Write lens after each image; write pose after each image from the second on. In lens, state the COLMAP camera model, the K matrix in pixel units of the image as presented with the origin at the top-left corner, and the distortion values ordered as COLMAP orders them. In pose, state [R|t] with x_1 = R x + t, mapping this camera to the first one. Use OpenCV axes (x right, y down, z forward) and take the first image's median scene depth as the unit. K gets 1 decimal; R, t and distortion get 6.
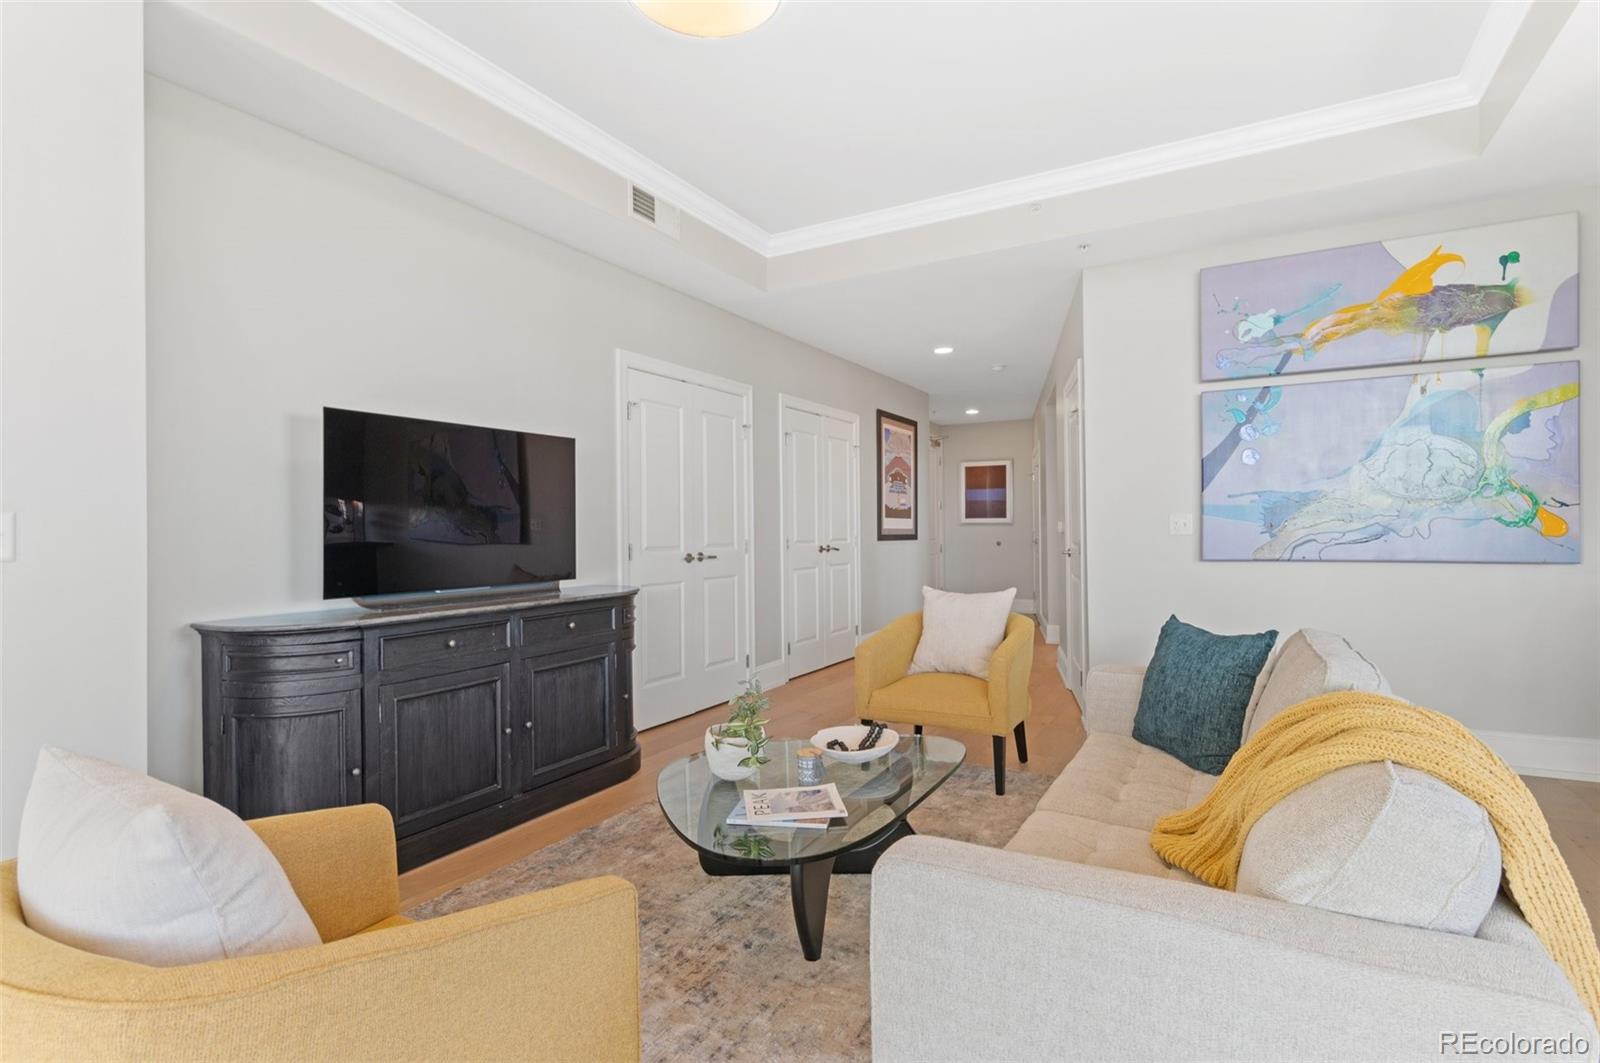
lens RADIAL K [[784.0, 0, 796.8], [0, 784.0, 526.6], [0, 0, 1]] dist [-0.006288, 0.000304]
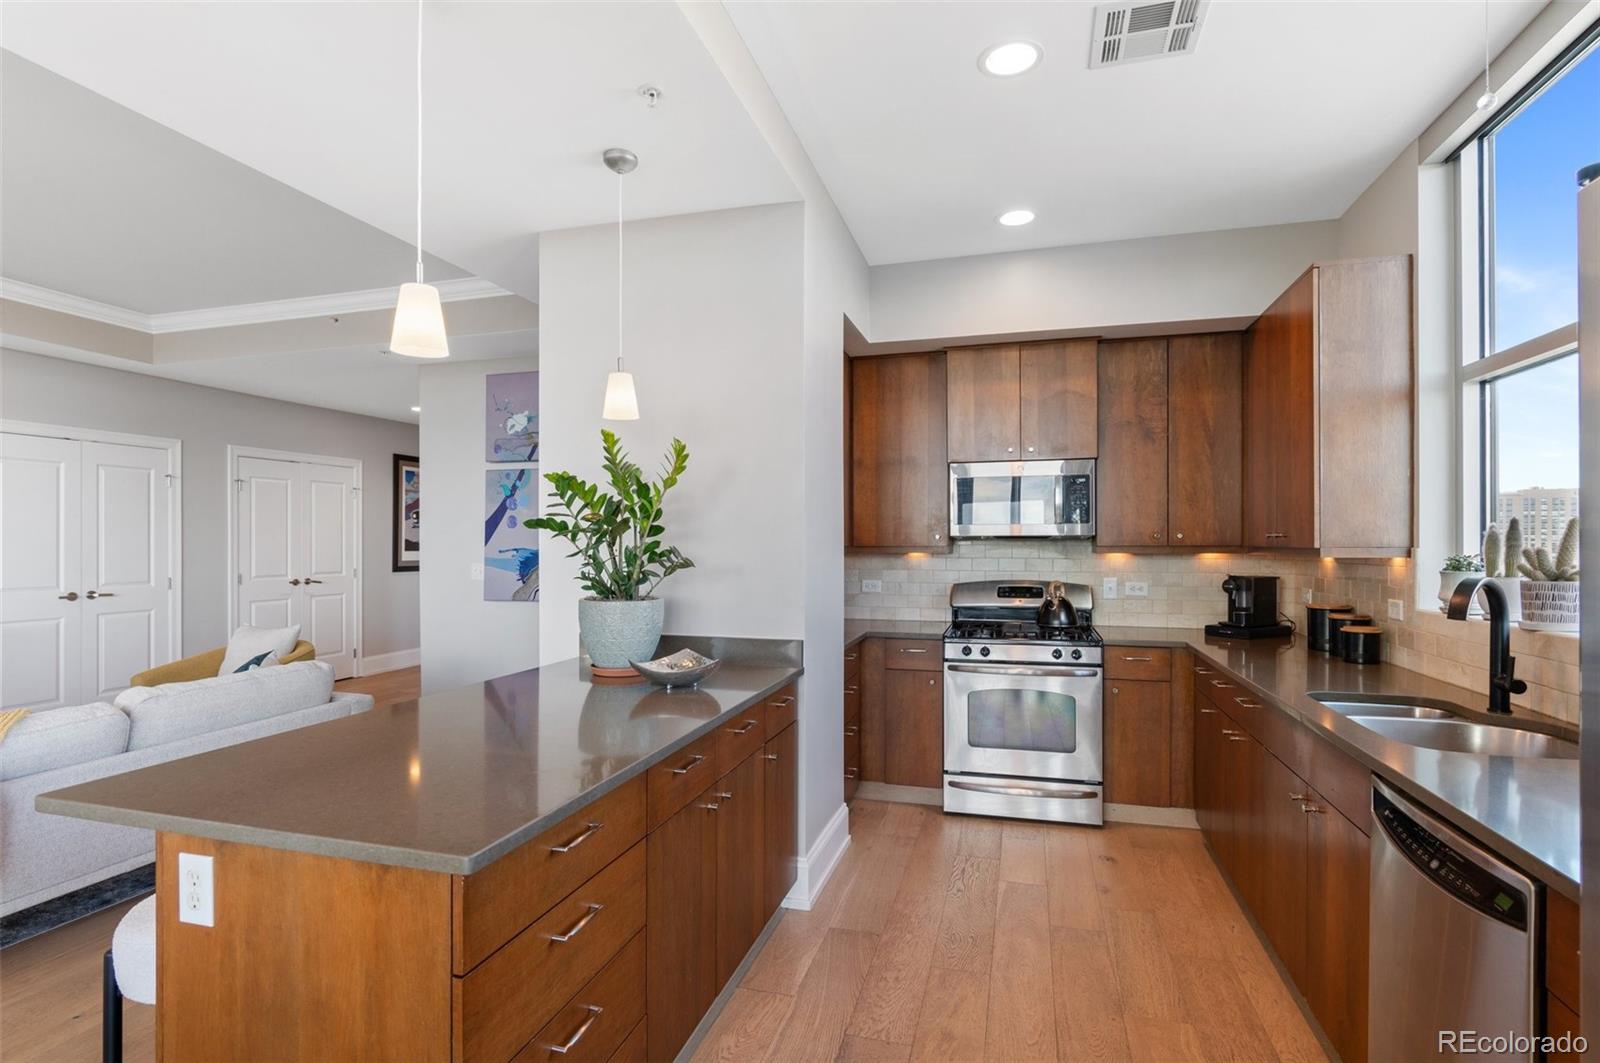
lens RADIAL K [[780.5, 0, 794.7], [0, 780.5, 541.7], [0, 0, 1]] dist [-0.008270, -0.000472]
pose [[0.973406, 0.011697, 0.228787, 0.756726], [-0.013027, 0.999906, 0.004304, -0.069360], [-0.228715, -0.007170, 0.973467, -0.391538]]
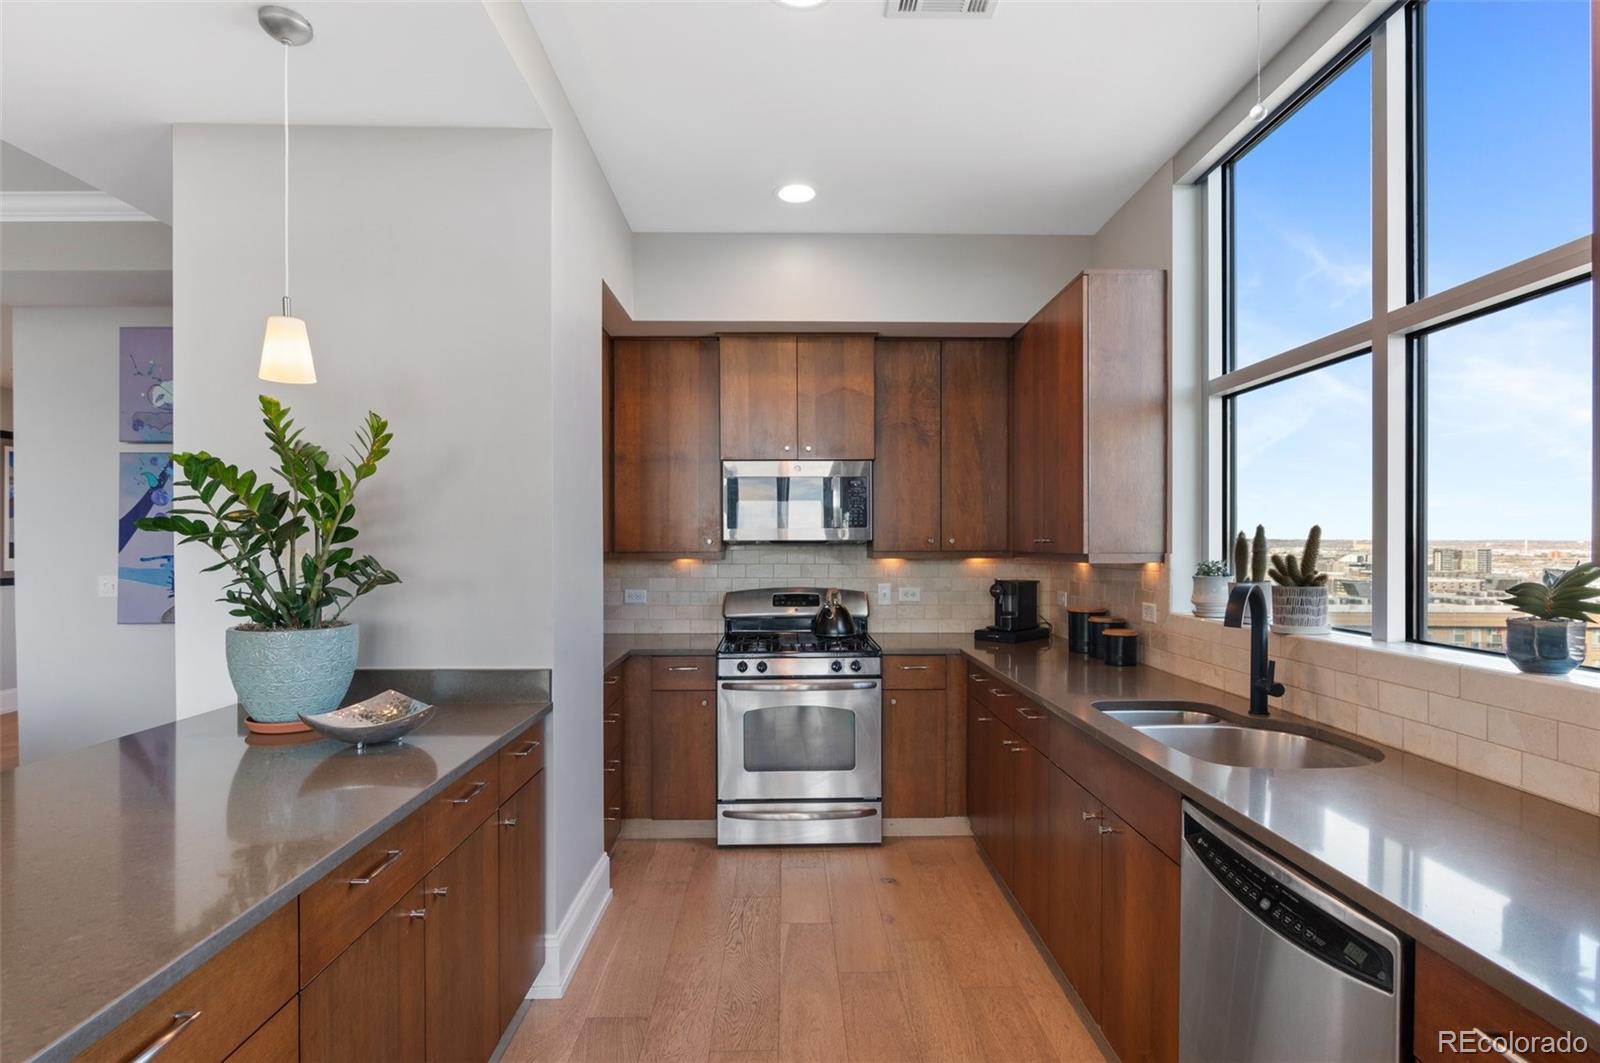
lens RADIAL K [[786.0, 0, 799.5], [0, 786.0, 551.3], [0, 0, 1]] dist [-0.009982, -0.000155]
pose [[0.859615, 0.006870, 0.510895, 0.788852], [-0.013459, 0.999867, 0.009200, -0.072286], [-0.510764, -0.014784, 0.859594, -0.292880]]
